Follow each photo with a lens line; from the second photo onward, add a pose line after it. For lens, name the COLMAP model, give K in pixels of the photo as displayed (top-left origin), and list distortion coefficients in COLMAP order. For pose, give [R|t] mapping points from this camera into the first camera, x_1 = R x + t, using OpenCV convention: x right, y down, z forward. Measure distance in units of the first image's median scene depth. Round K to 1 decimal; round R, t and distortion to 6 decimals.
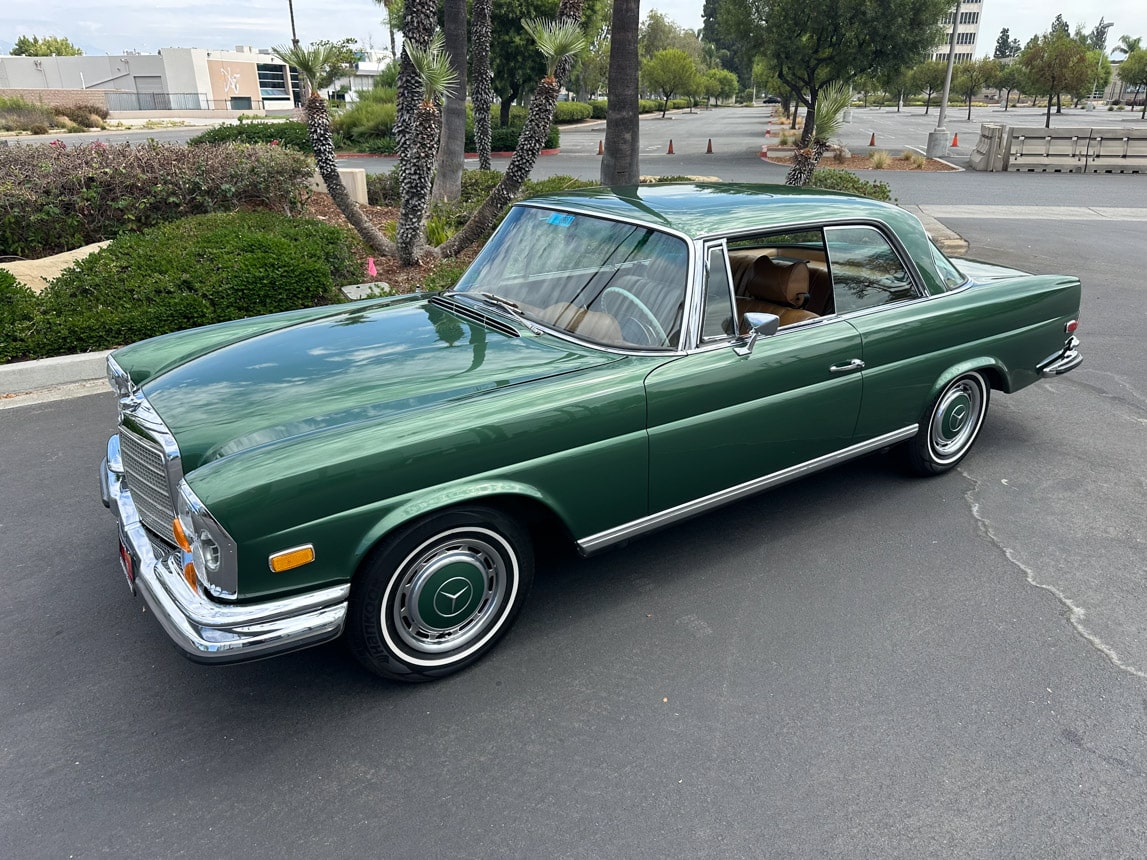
lens RADIAL K [[810.0, 0, 571.1], [0, 810.0, 442.3], [0, 0, 1]] dist [0.042796, -0.044424]
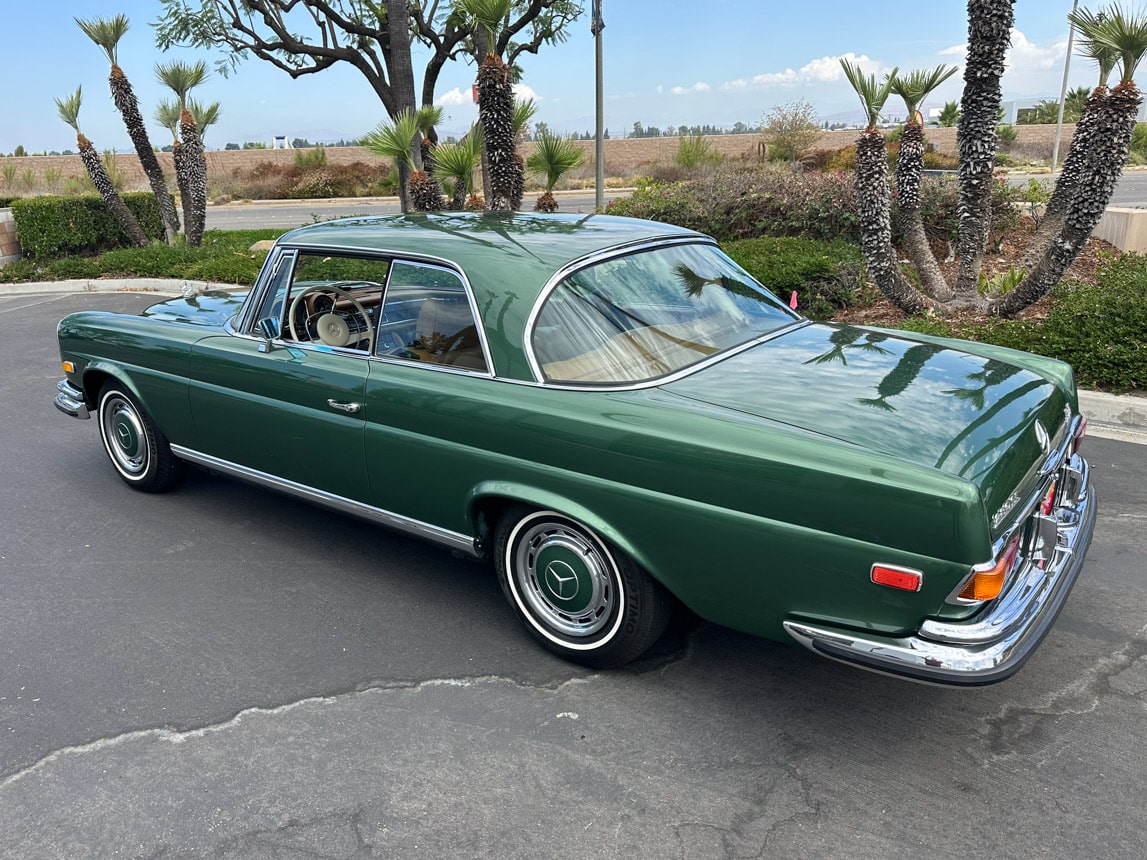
lens RADIAL K [[856.6, 0, 533.4], [0, 856.6, 430.1], [0, 0, 1]] dist [0.056194, -0.063208]
pose [[0.289834, 0.285468, -0.913512, 1.428138], [-0.346167, 0.921129, 0.178018, -0.347473], [0.892280, 0.264632, 0.365795, 0.933190]]
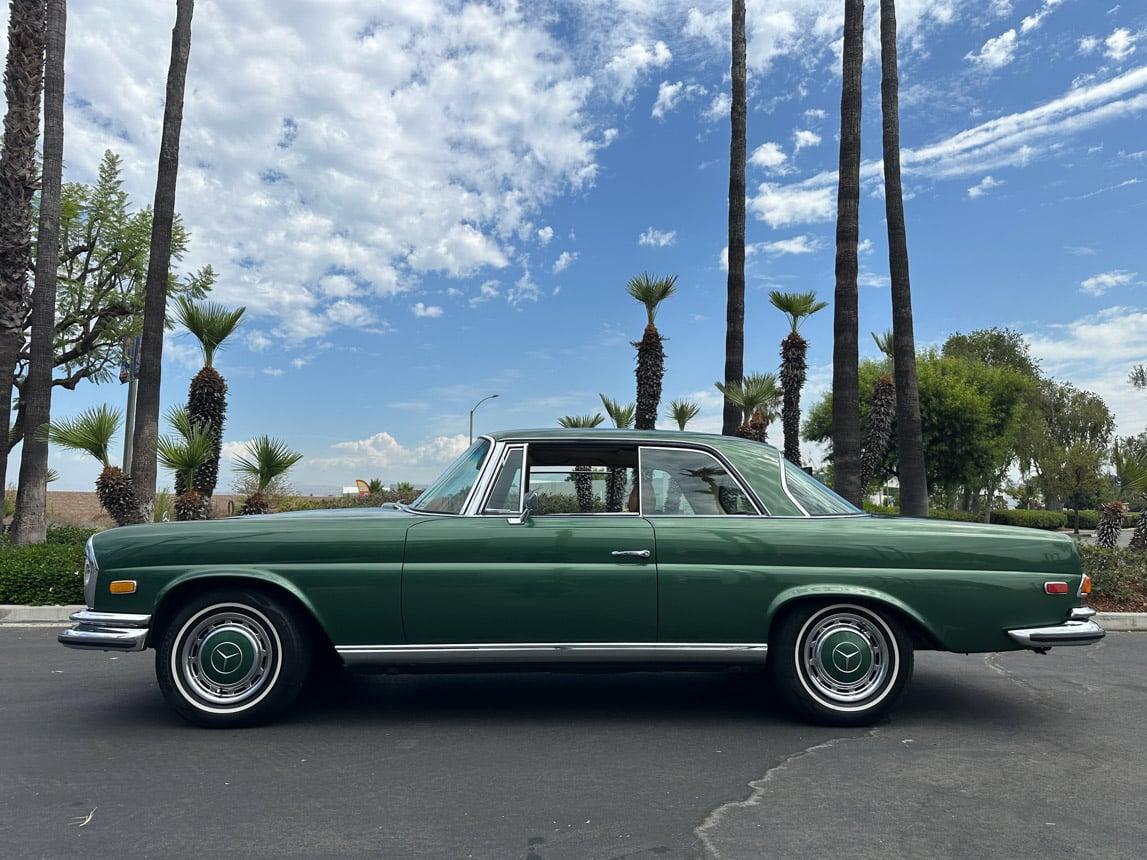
lens RADIAL K [[806.5, 0, 573.5], [0, 806.5, 430.0], [0, 0, 1]] dist [0.075077, -0.096521]
pose [[0.843065, -0.052738, -0.535219, 0.965454], [-0.214231, 0.879886, -0.424152, 0.269905], [0.493301, 0.472248, 0.730504, 0.071900]]
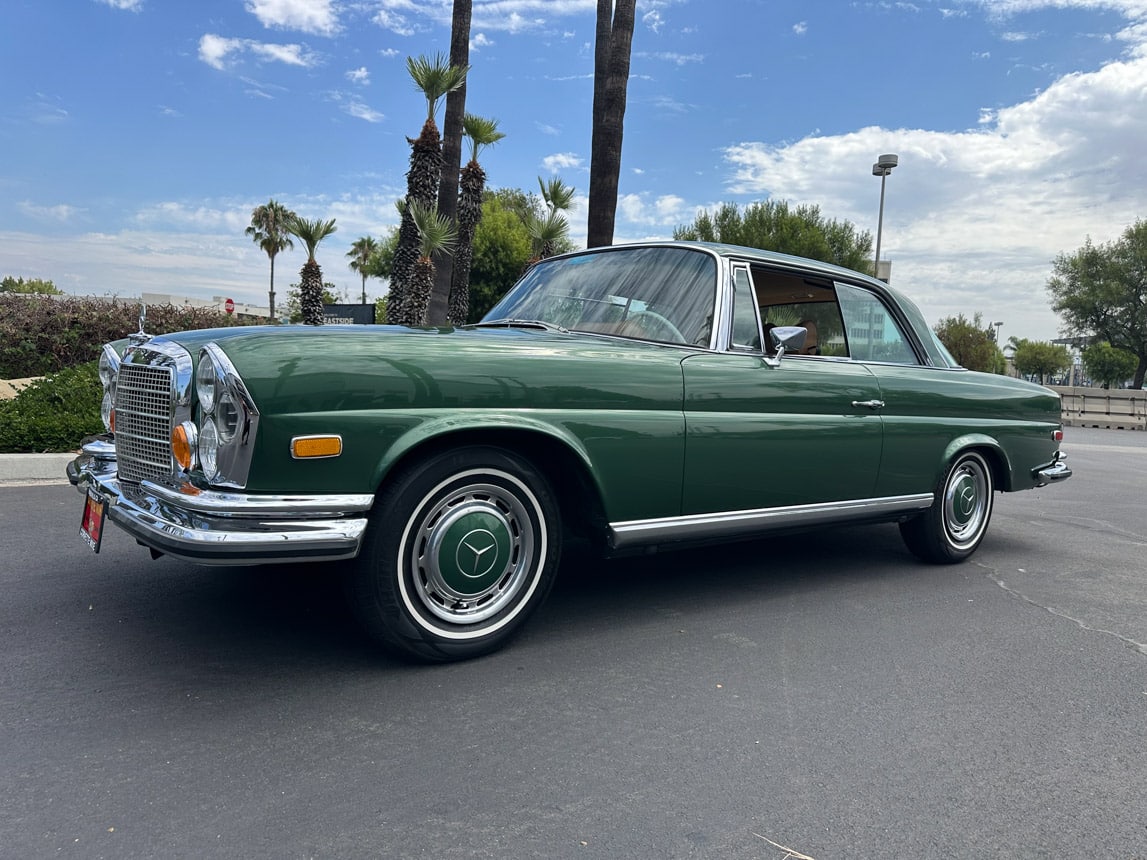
lens RADIAL K [[812.8, 0, 567.2], [0, 812.8, 433.6], [0, 0, 1]] dist [0.047980, -0.055483]
pose [[0.996869, 0.051757, 0.059772, -0.092031], [-0.030270, 0.948204, -0.316218, 0.293265], [-0.073043, 0.313419, 0.946802, 0.103552]]
